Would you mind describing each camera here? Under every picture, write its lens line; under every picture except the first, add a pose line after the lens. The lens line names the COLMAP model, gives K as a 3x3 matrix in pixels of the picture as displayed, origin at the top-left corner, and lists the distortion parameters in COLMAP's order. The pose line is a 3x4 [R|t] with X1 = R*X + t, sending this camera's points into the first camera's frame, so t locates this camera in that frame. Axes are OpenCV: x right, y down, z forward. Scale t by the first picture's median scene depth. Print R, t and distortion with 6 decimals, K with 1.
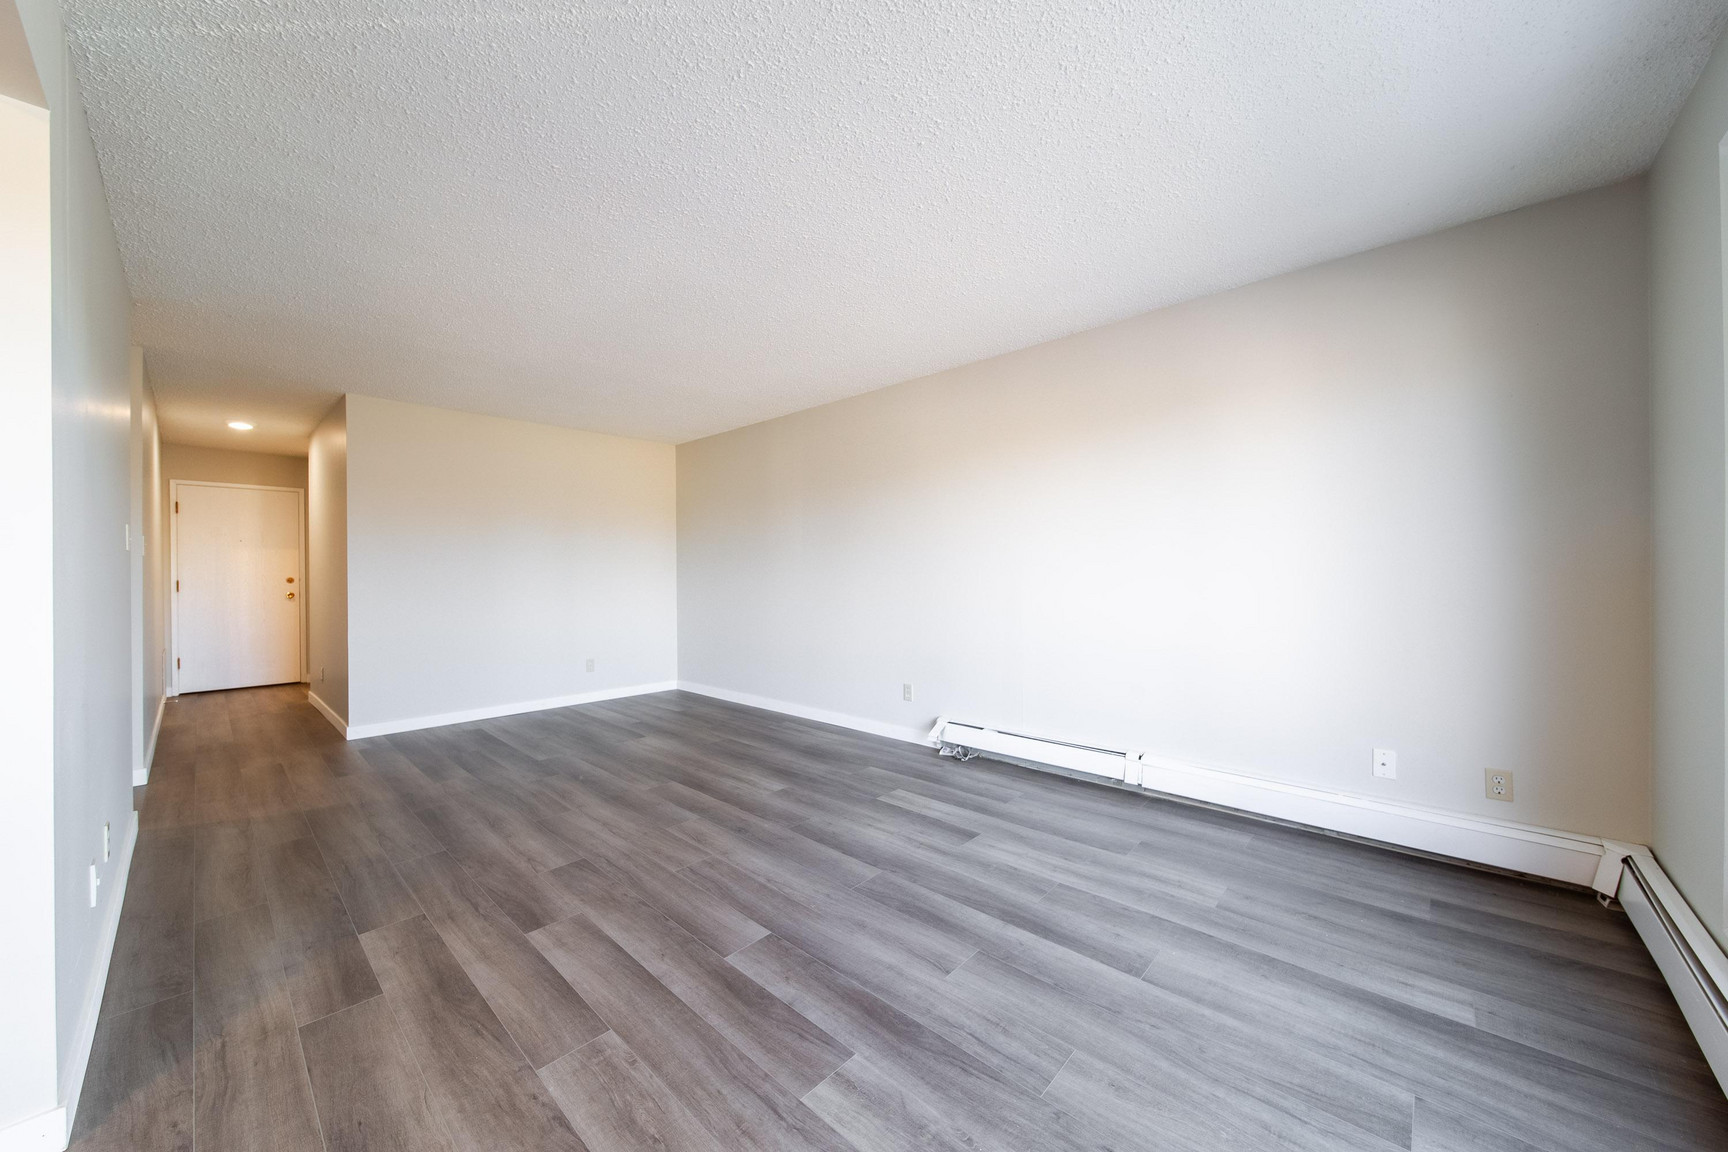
lens RADIAL K [[619.1, 0, 869.6], [0, 619.1, 576.5], [0, 0, 1]] dist [0.000116, -0.000161]
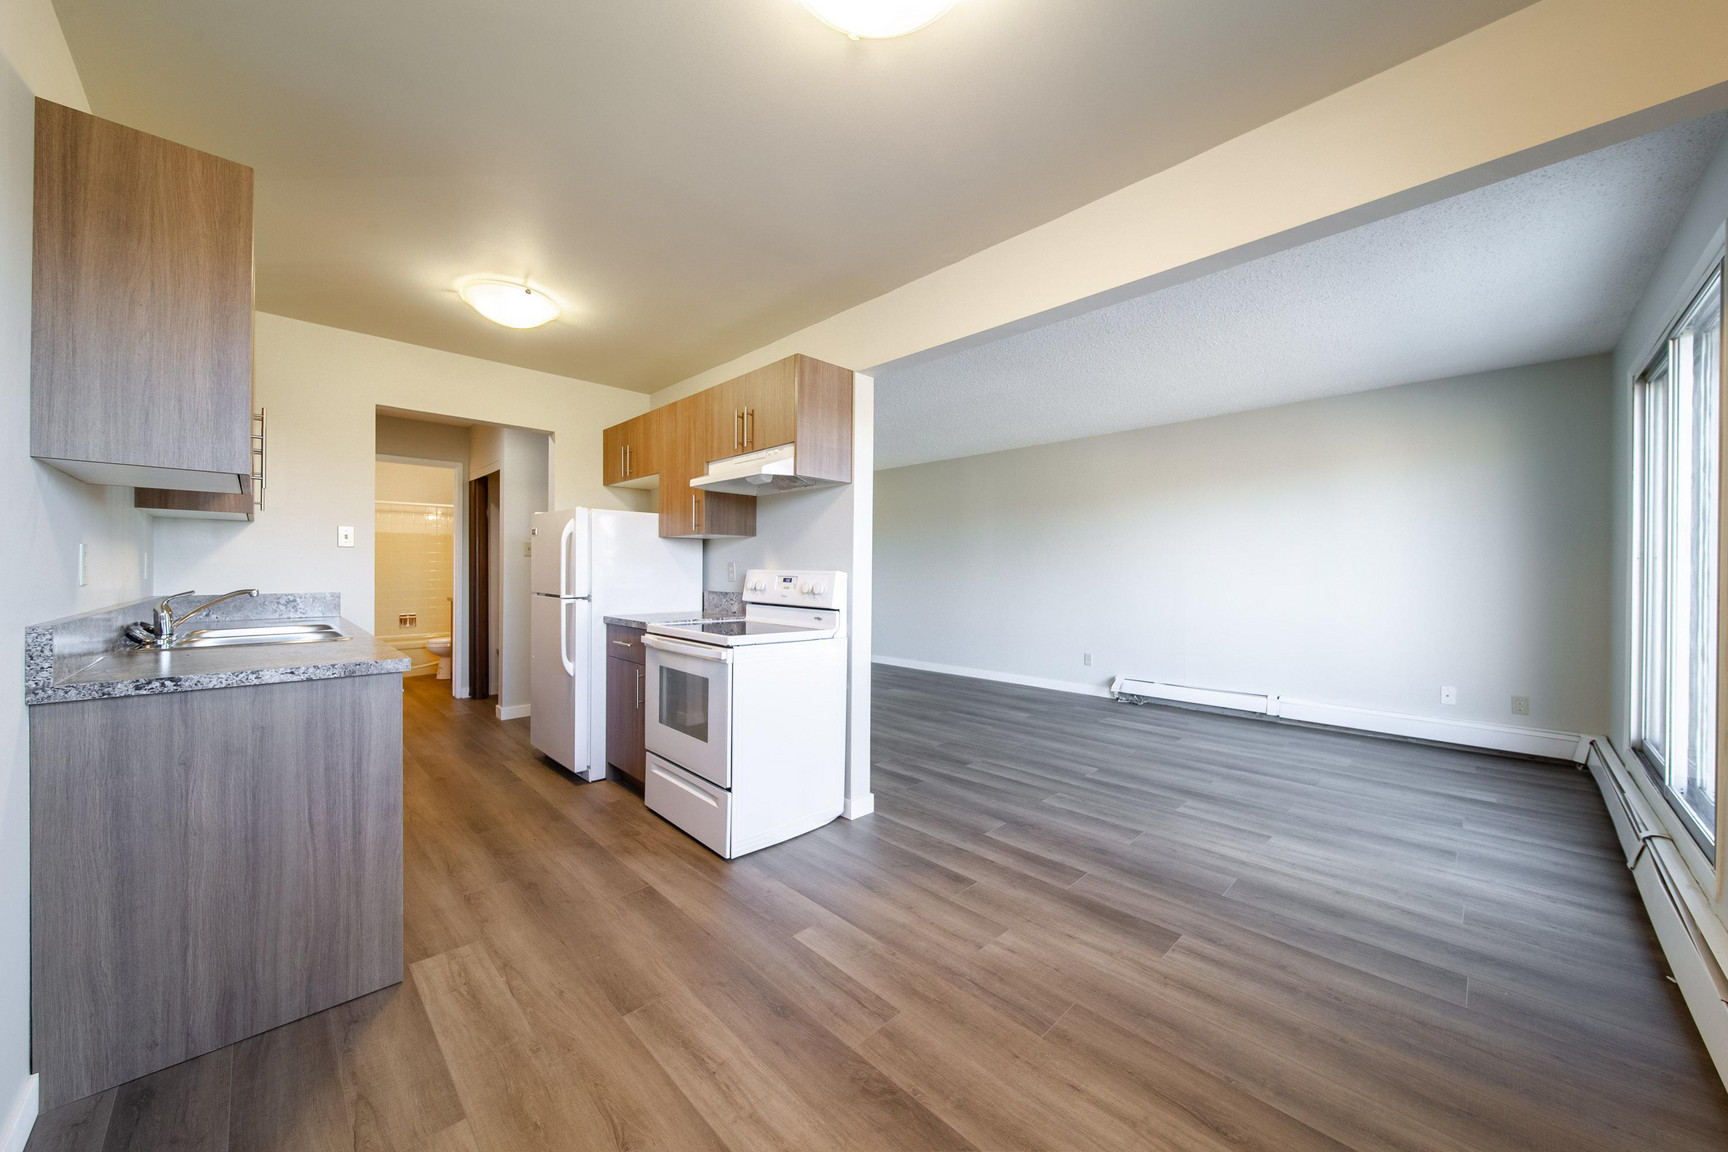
lens RADIAL K [[619.1, 0, 869.6], [0, 619.1, 576.5], [0, 0, 1]] dist [0.000116, -0.000161]
pose [[0.998633, 0.013434, -0.050514, -0.666919], [-0.013368, 0.999909, 0.001648, 0.008471], [0.050531, -0.000971, 0.998722, -0.768573]]
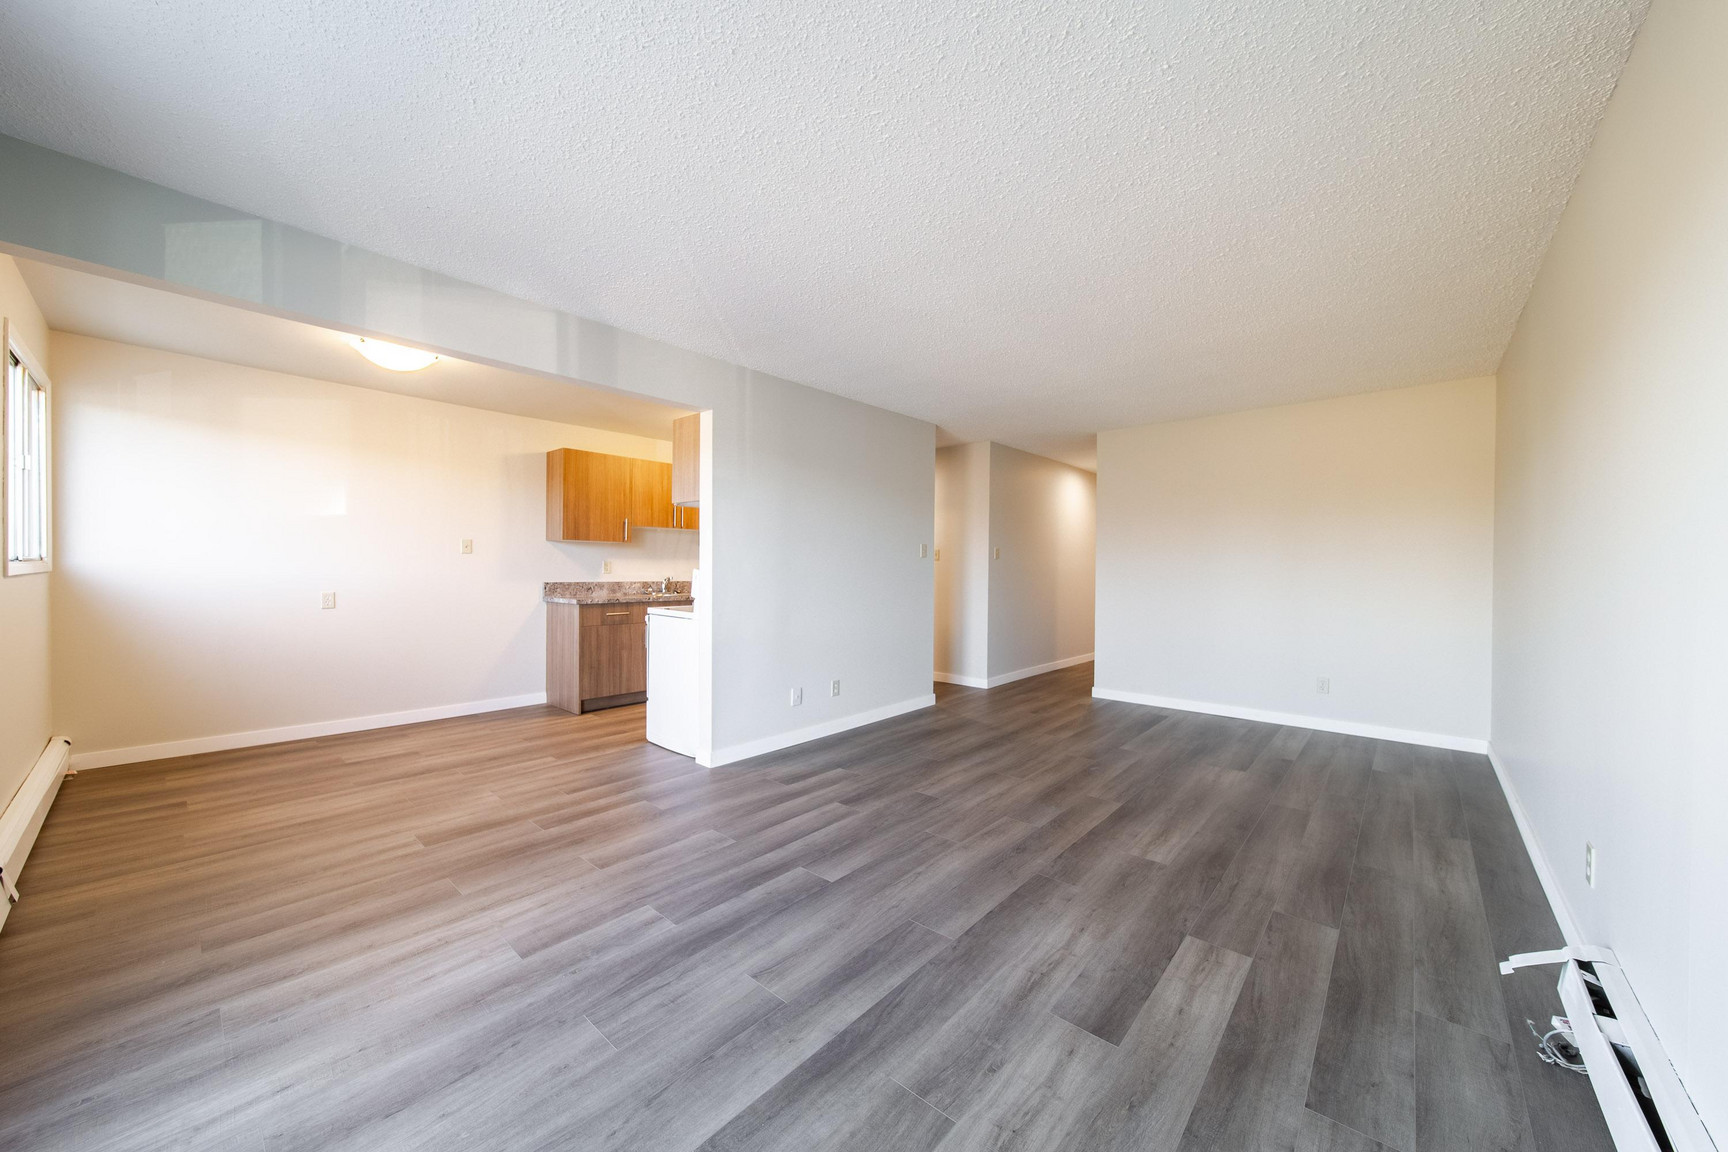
lens RADIAL K [[620.8, 0, 858.9], [0, 620.8, 571.8], [0, 0, 1]] dist [0.000713, -0.000072]
pose [[0.013646, 0.013495, -0.999816, 0.887025], [-0.014032, 0.999813, 0.013303, -0.023740], [0.999808, 0.013848, 0.013832, 0.905872]]
